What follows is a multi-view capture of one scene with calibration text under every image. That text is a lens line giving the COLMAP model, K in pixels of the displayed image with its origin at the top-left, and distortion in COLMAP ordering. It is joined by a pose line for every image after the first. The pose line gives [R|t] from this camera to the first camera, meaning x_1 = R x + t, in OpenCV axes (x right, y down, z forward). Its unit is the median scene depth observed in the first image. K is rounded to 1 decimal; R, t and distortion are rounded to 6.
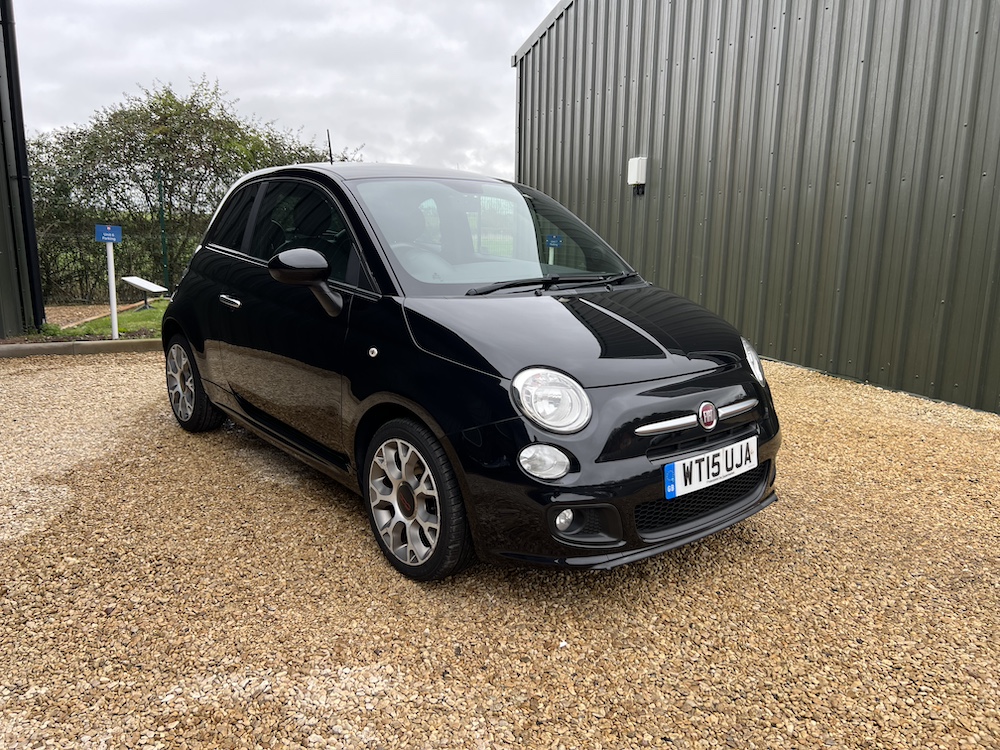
lens RADIAL K [[764.4, 0, 501.3], [0, 764.4, 383.4], [0, 0, 1]] dist [0.052454, -0.059693]
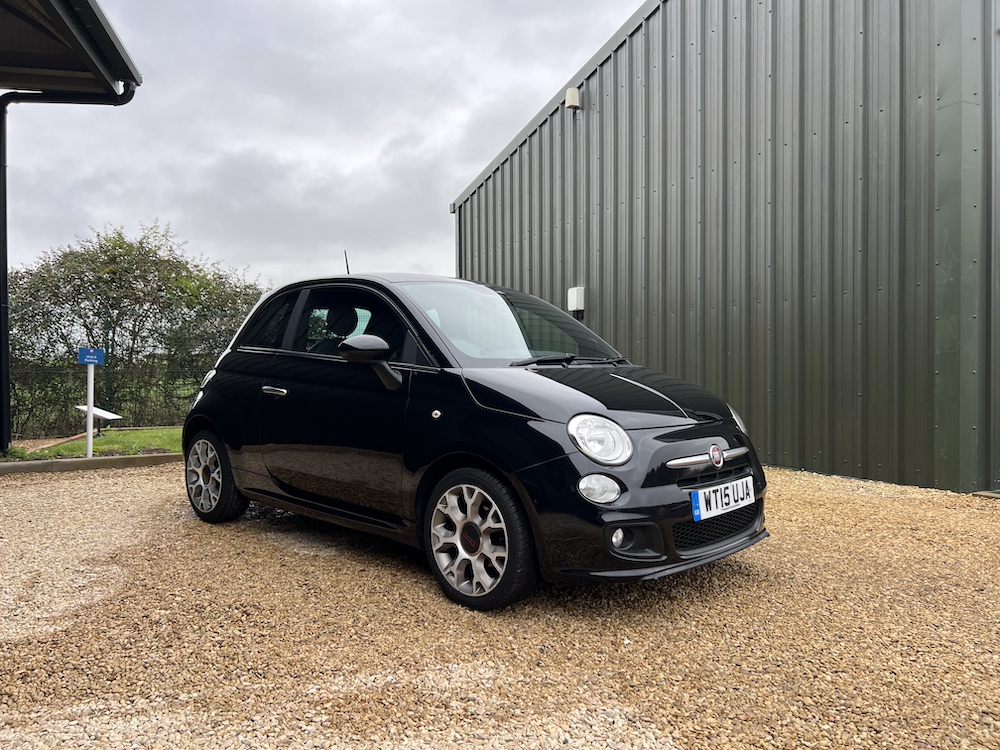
lens RADIAL K [[764.4, 0, 501.5], [0, 764.4, 380.9], [0, 0, 1]] dist [0.052454, -0.059693]
pose [[0.993477, -0.019931, 0.112282, -0.199126], [0.040099, 0.982786, -0.180345, 0.126280], [-0.106754, 0.183671, 0.977174, -0.177412]]
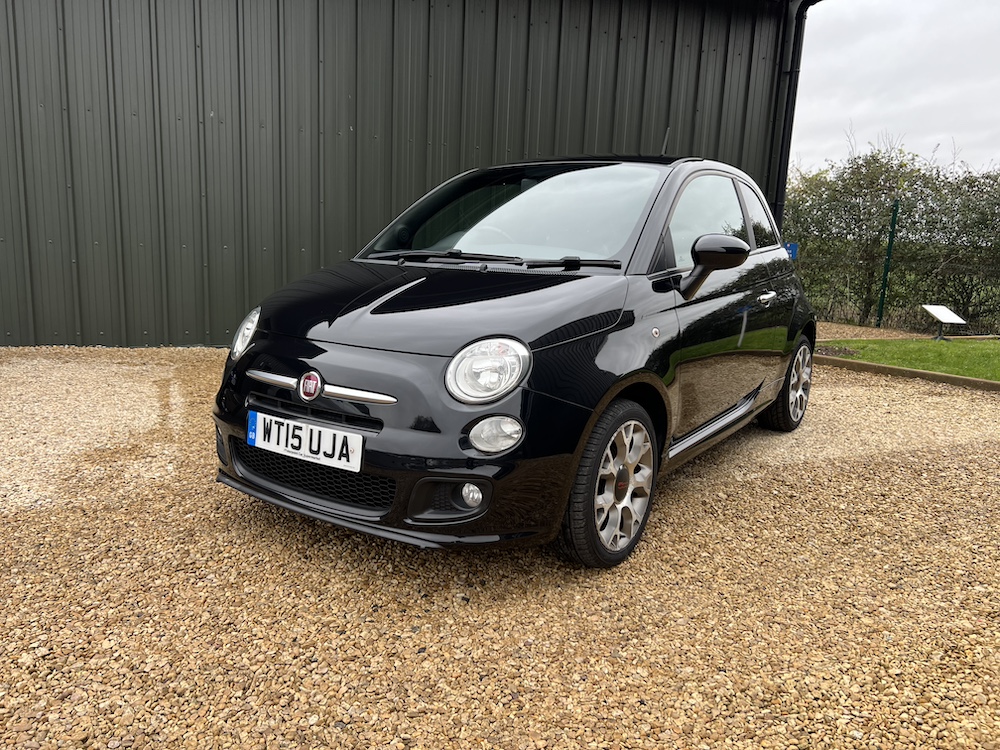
lens RADIAL K [[764.4, 0, 500.8], [0, 764.4, 381.0], [0, 0, 1]] dist [0.052454, -0.059693]
pose [[0.252294, 0.173444, -0.951979, 1.171966], [-0.234511, 0.965436, 0.113746, -0.121203], [0.938804, 0.194552, 0.284248, 0.911187]]
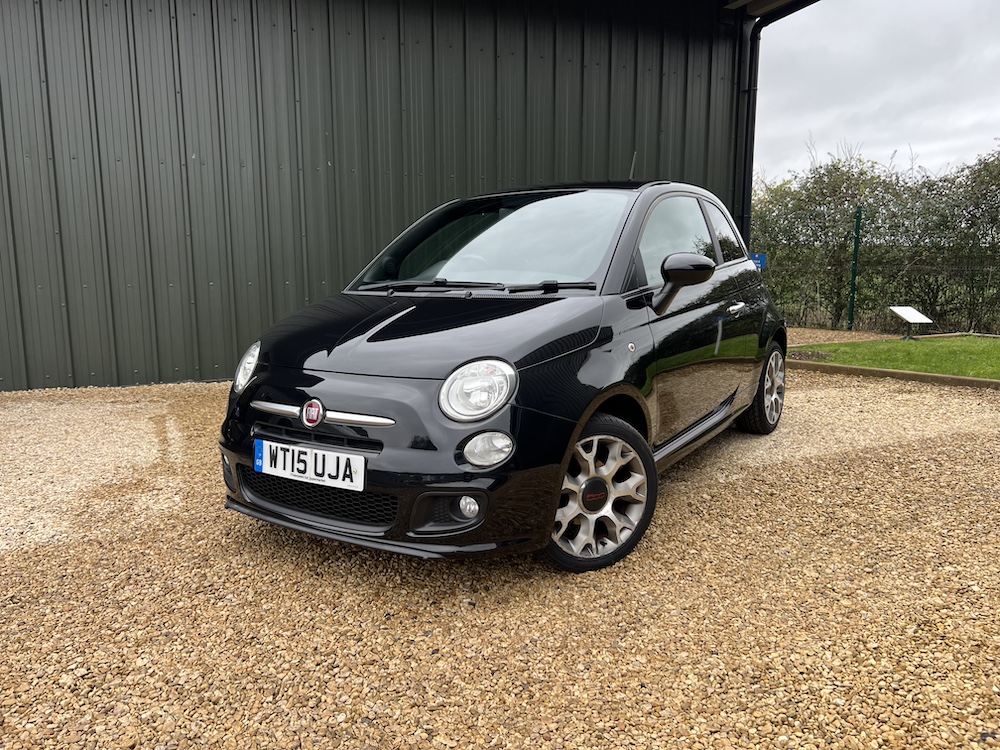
lens RADIAL K [[764.4, 0, 500.2], [0, 764.4, 380.7], [0, 0, 1]] dist [0.052454, -0.059693]
pose [[0.282164, 0.131246, -0.950346, 1.225585], [-0.184855, 0.979473, 0.080383, -0.118951], [0.941388, 0.152995, 0.300633, 0.884693]]
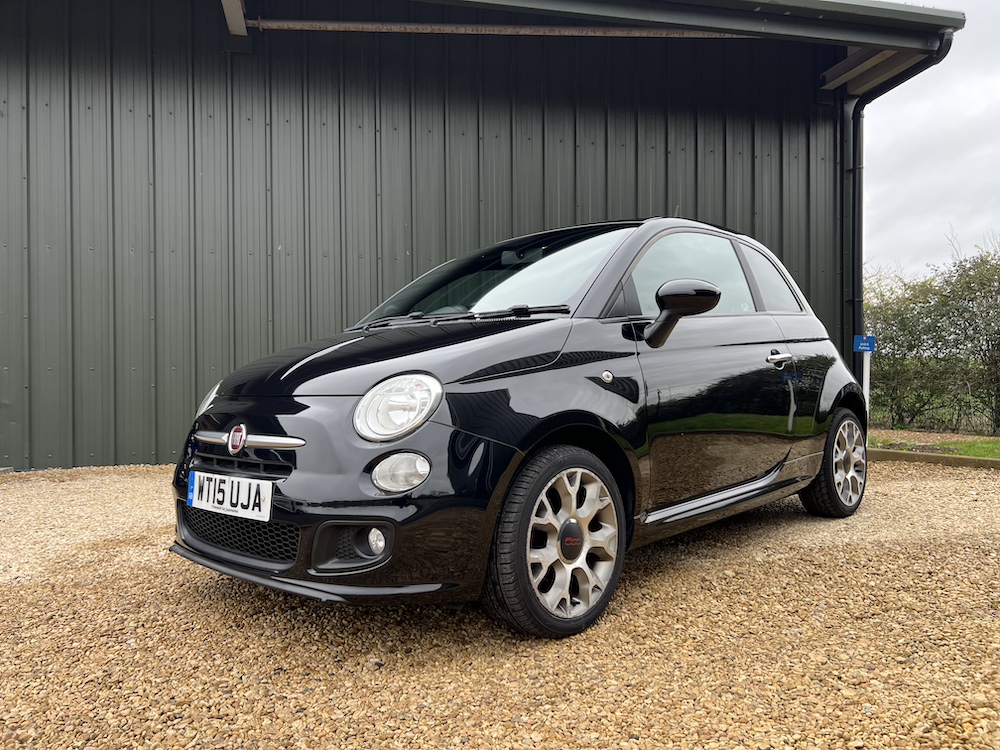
lens RADIAL K [[764.4, 0, 492.4], [0, 764.4, 379.2], [0, 0, 1]] dist [0.052454, -0.059693]
pose [[0.094542, -0.015001, -0.995408, 1.167668], [-0.194163, 0.980407, -0.033217, -0.054604], [0.976403, 0.196411, 0.089777, 1.151722]]
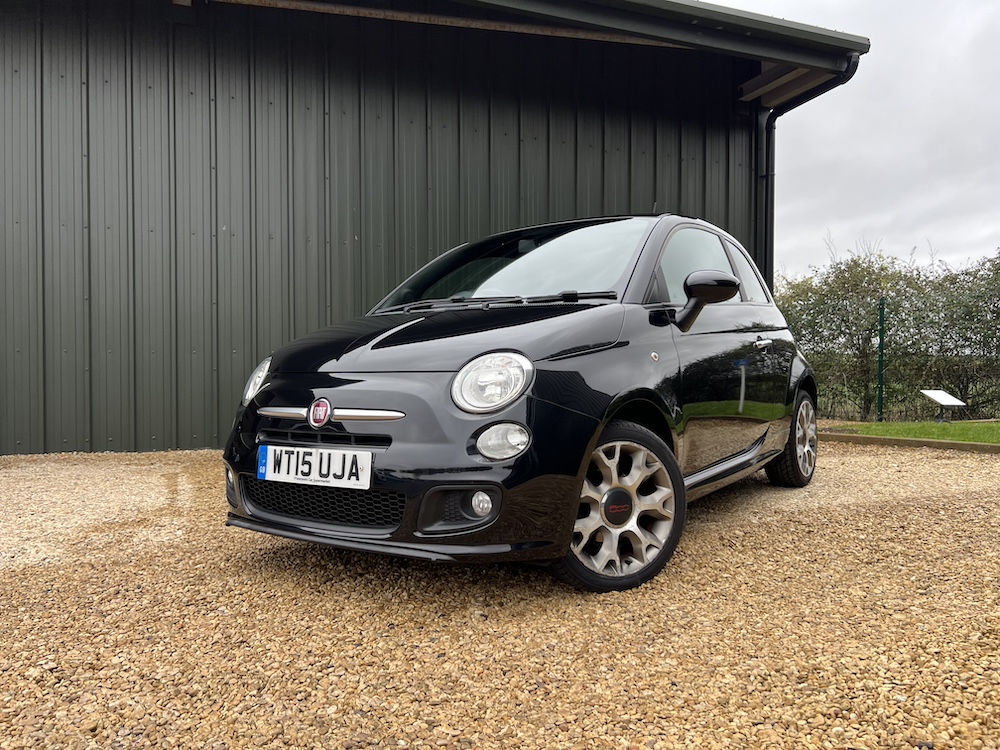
lens RADIAL K [[764.4, 0, 506.8], [0, 764.4, 382.7], [0, 0, 1]] dist [0.052454, -0.059693]
pose [[0.259017, -0.000213, -0.965873, 1.194901], [-0.190013, 0.980447, -0.051172, 0.009926], [0.946998, 0.196782, 0.253912, 0.929927]]
